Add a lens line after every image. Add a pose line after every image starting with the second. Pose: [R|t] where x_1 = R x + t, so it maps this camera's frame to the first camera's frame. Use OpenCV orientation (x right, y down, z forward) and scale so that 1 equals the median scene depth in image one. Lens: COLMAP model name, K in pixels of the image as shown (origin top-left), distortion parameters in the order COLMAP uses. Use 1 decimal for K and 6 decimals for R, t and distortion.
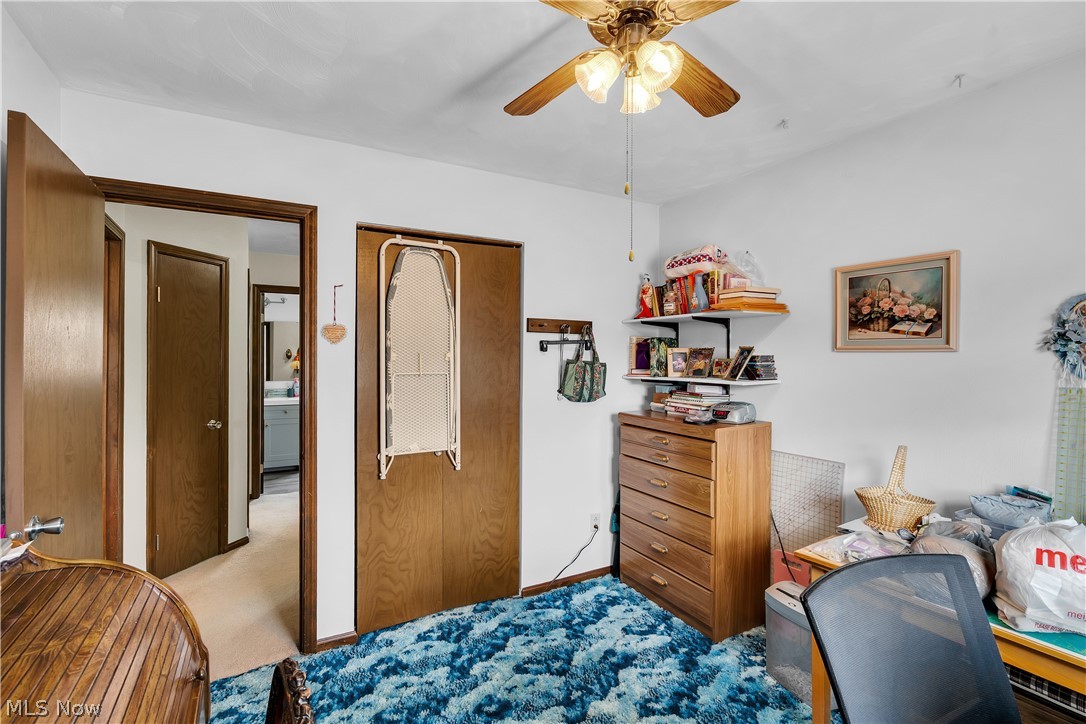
lens RADIAL K [[490.8, 0, 540.1], [0, 490.8, 360.3], [0, 0, 1]] dist [-0.002985, 0.000918]
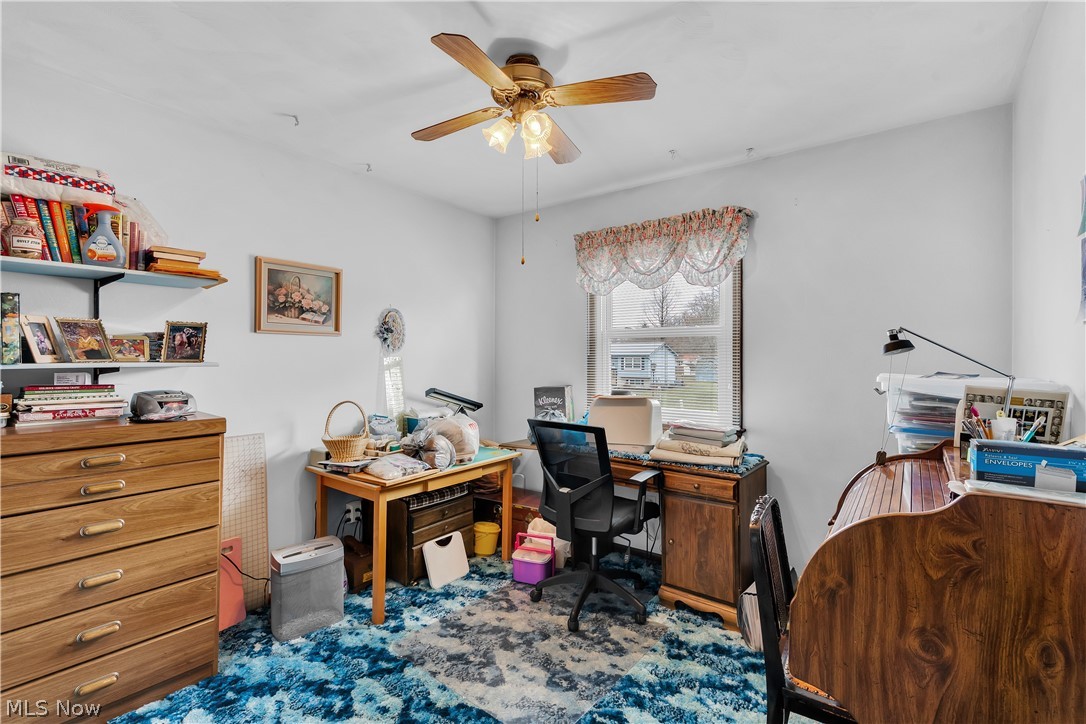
lens RADIAL K [[490.8, 0, 540.1], [0, 490.8, 360.3], [0, 0, 1]] dist [-0.002985, 0.000918]
pose [[-0.382437, -0.021964, 0.923720, -0.701446], [-0.004095, 0.999748, 0.022077, 0.018145], [-0.923972, 0.004661, -0.382431, 0.912594]]
